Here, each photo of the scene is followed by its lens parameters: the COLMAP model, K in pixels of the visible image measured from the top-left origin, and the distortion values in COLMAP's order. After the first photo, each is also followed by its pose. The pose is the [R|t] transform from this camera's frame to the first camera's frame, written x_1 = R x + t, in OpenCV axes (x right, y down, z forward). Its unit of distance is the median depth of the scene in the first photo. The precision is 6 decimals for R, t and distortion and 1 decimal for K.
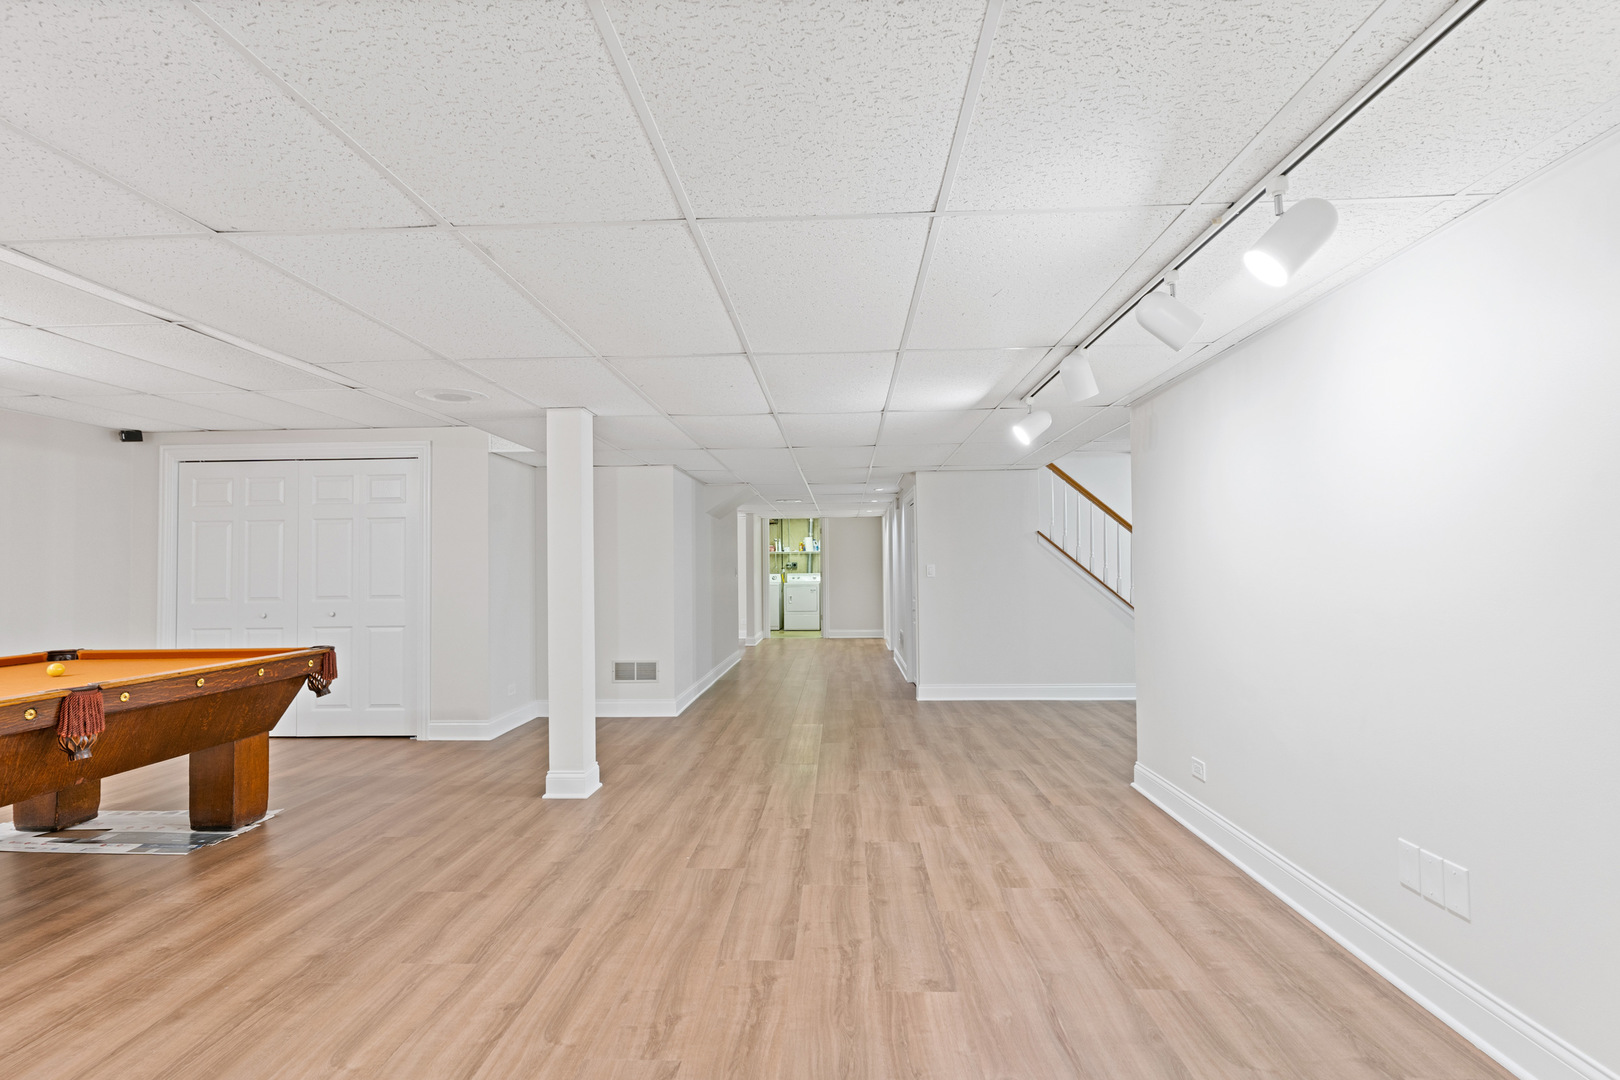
lens RADIAL K [[791.2, 0, 809.0], [0, 791.2, 546.0], [0, 0, 1]] dist [0.001255, -0.000651]
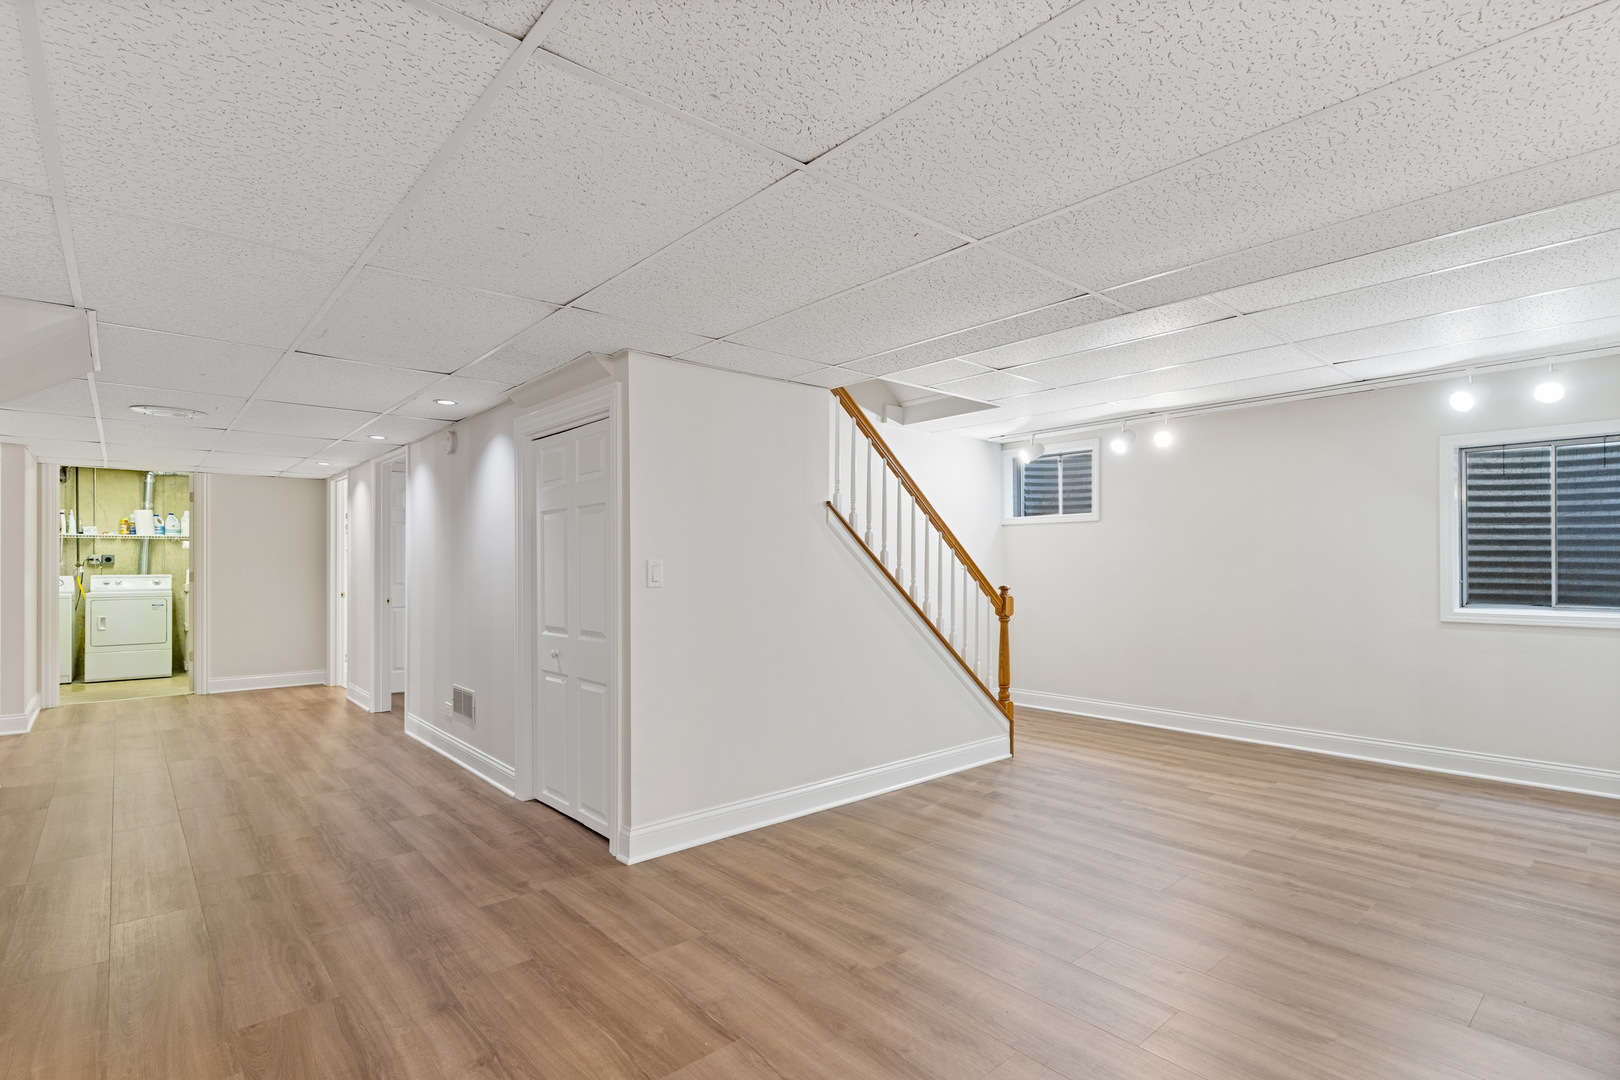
lens RADIAL K [[791.2, 0, 823.7], [0, 791.2, 569.2], [0, 0, 1]] dist [0.001255, -0.000651]
pose [[0.718779, 0.008043, 0.695193, -0.043317], [-0.027126, 0.999496, 0.016483, 0.008573], [-0.694710, -0.030706, 0.718635, 0.269103]]
